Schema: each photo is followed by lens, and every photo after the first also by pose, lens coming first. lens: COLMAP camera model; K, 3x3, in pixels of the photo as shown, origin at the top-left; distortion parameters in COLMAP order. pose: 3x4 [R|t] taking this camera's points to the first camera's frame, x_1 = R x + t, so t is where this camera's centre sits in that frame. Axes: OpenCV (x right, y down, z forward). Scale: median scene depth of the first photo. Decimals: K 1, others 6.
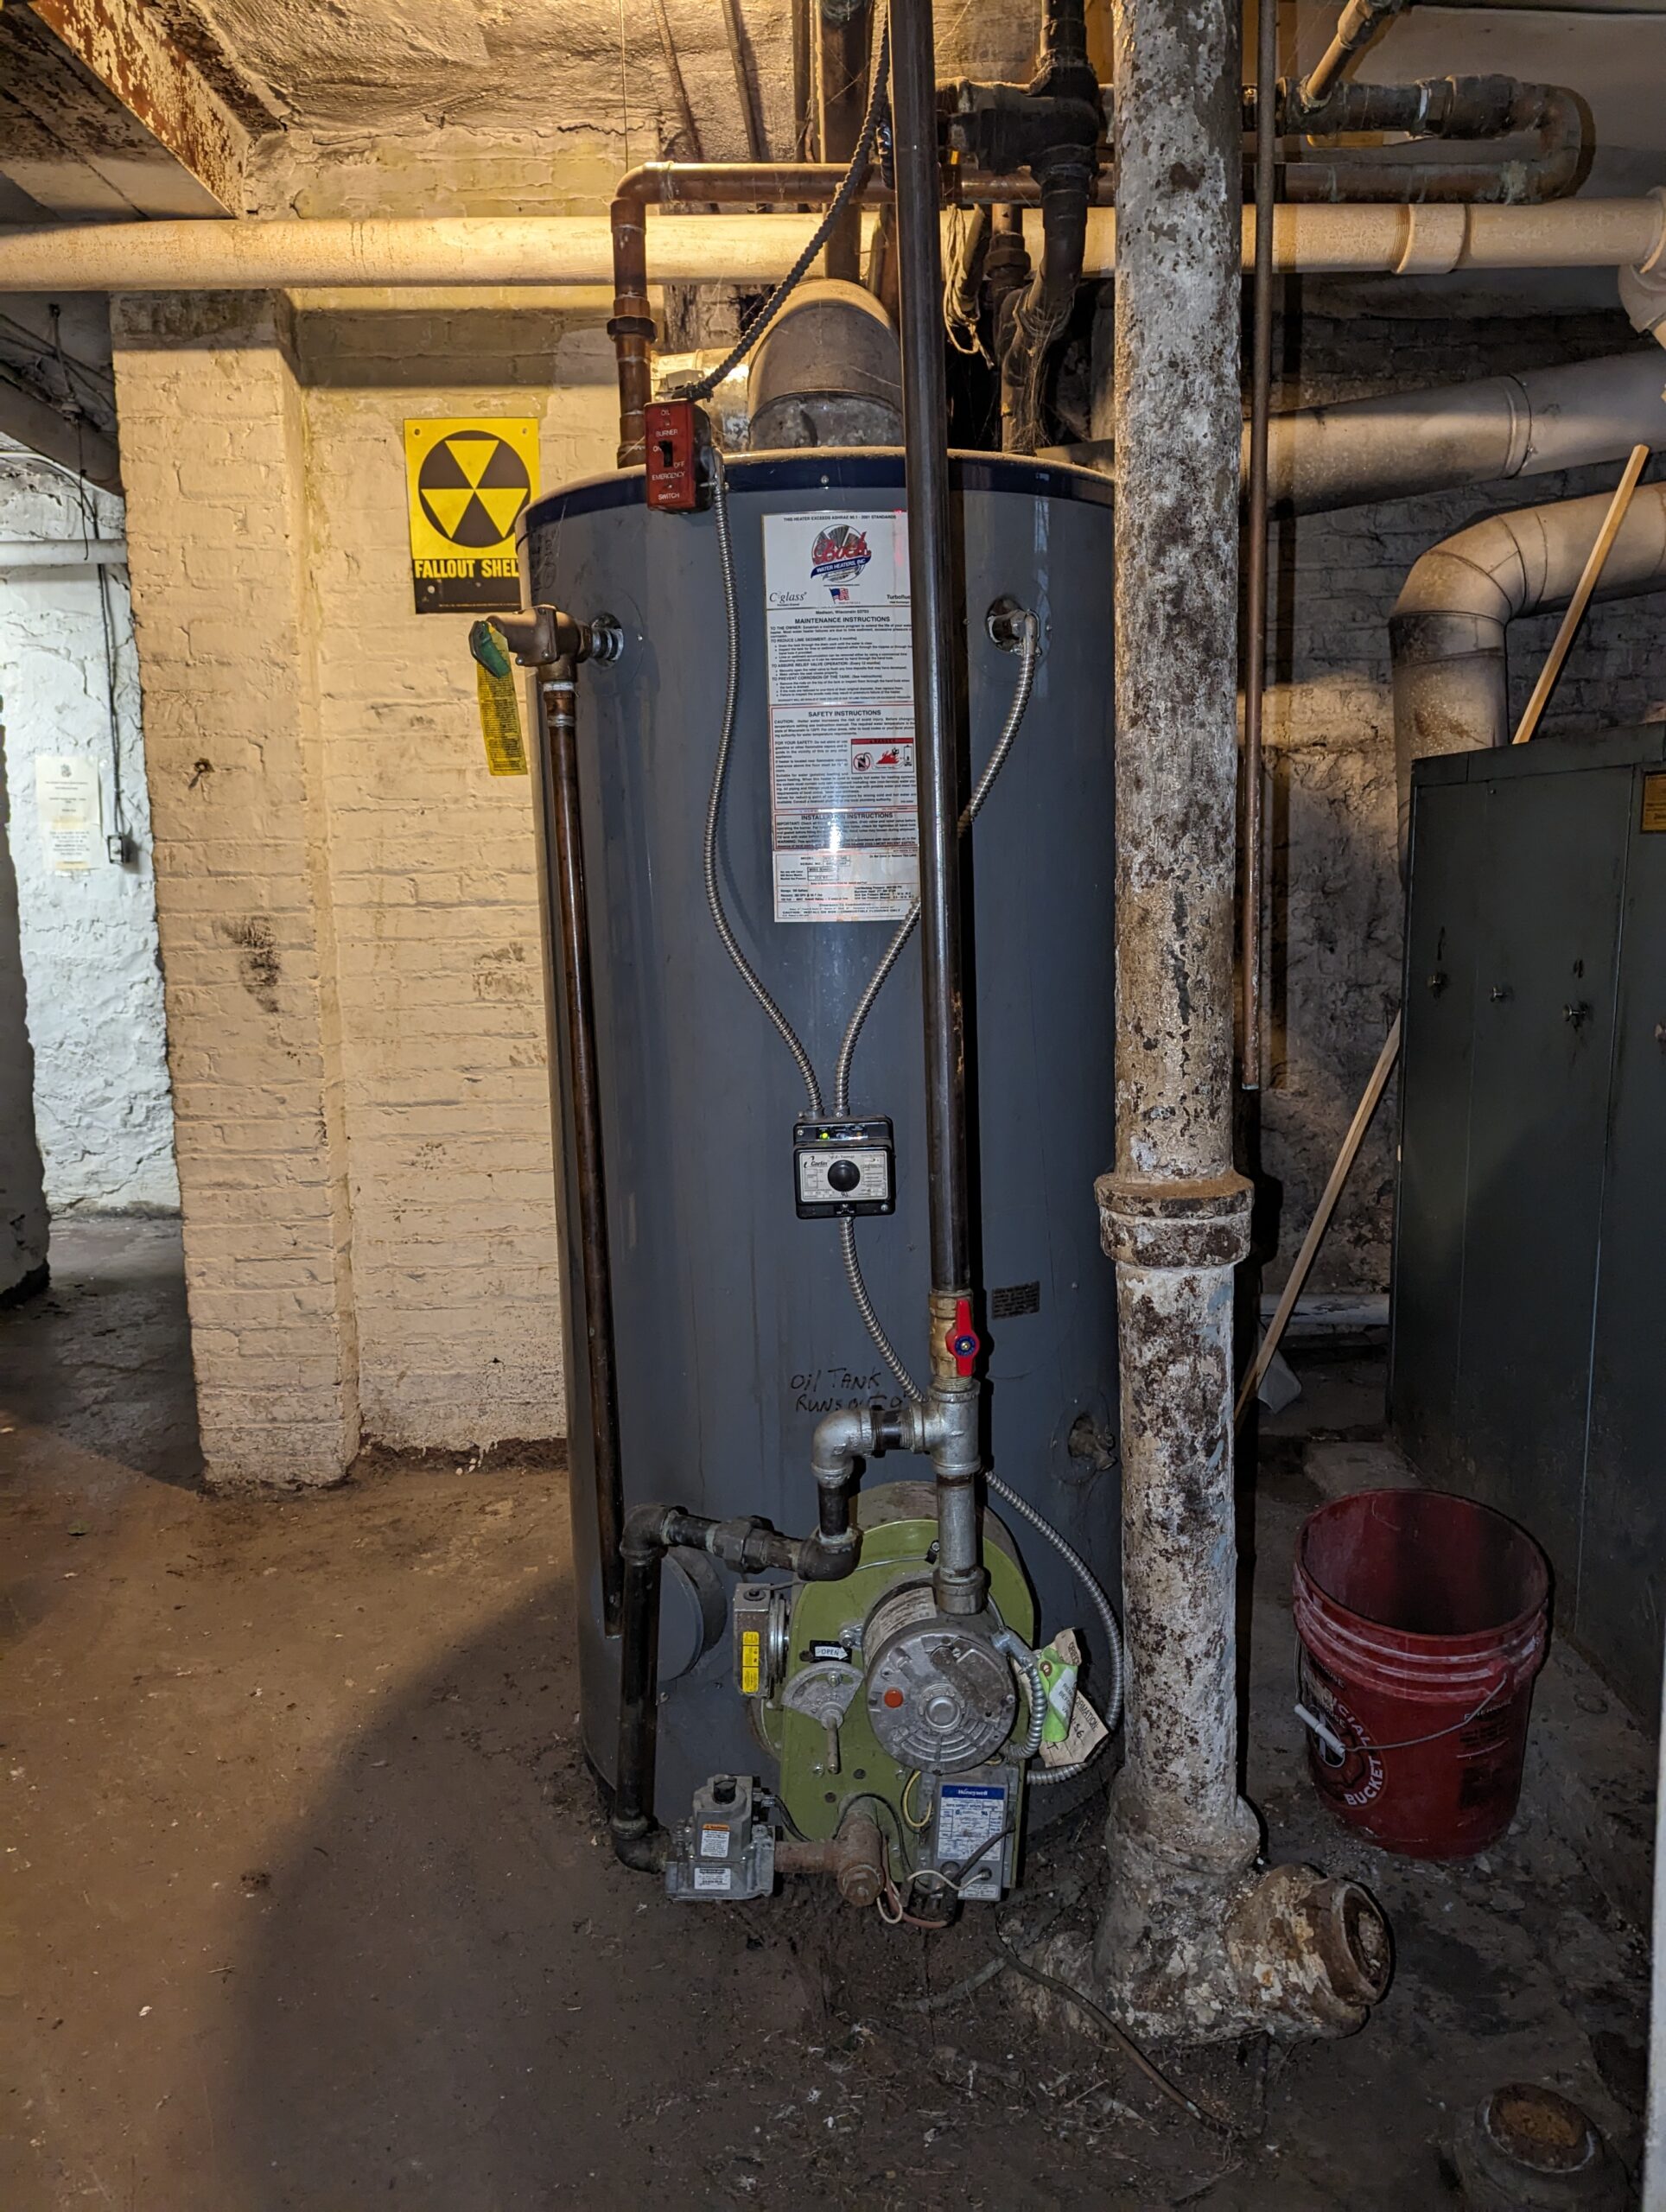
lens RADIAL K [[1609.9, 0, 833.0], [0, 1609.9, 1106.0], [0, 0, 1]] dist [0.024061, -0.002012]
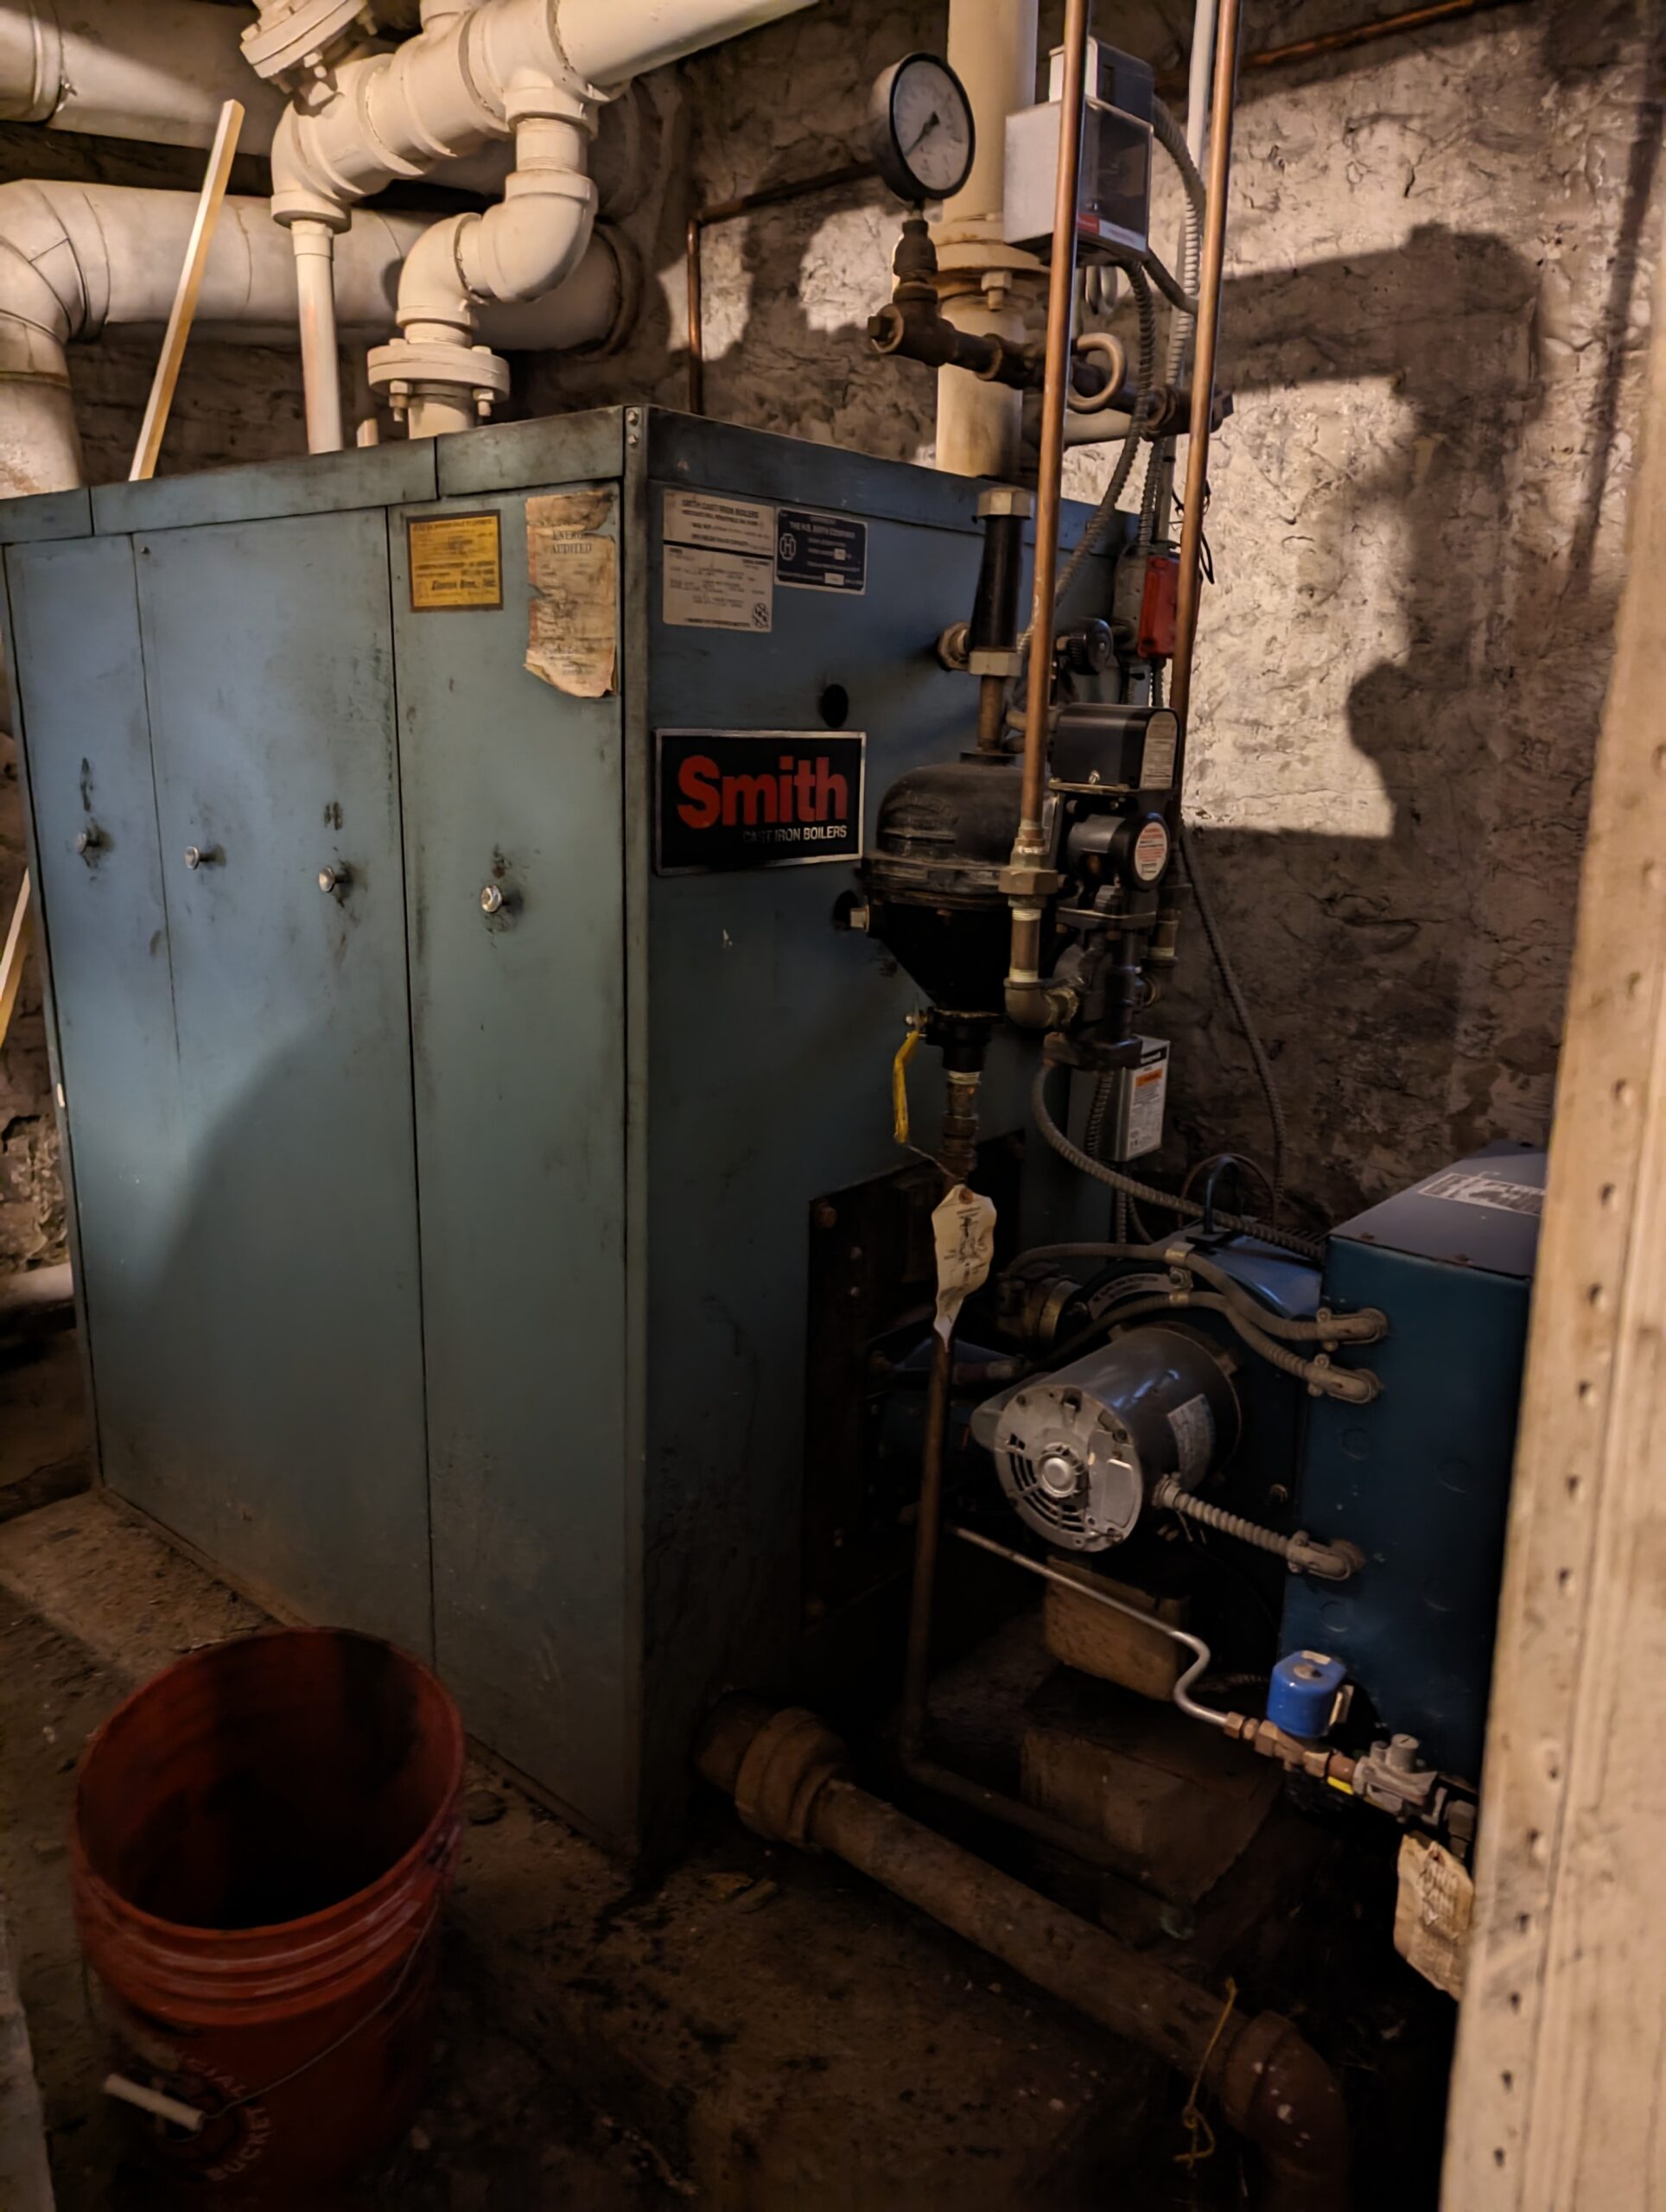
lens RADIAL K [[1609.9, 0, 833.0], [0, 1609.9, 1106.0], [0, 0, 1]] dist [0.024061, -0.002012]
pose [[0.655676, -0.159389, 0.738027, 0.072136], [0.097595, 0.987156, 0.126487, -0.028698], [-0.748709, -0.010906, 0.662810, 0.381980]]
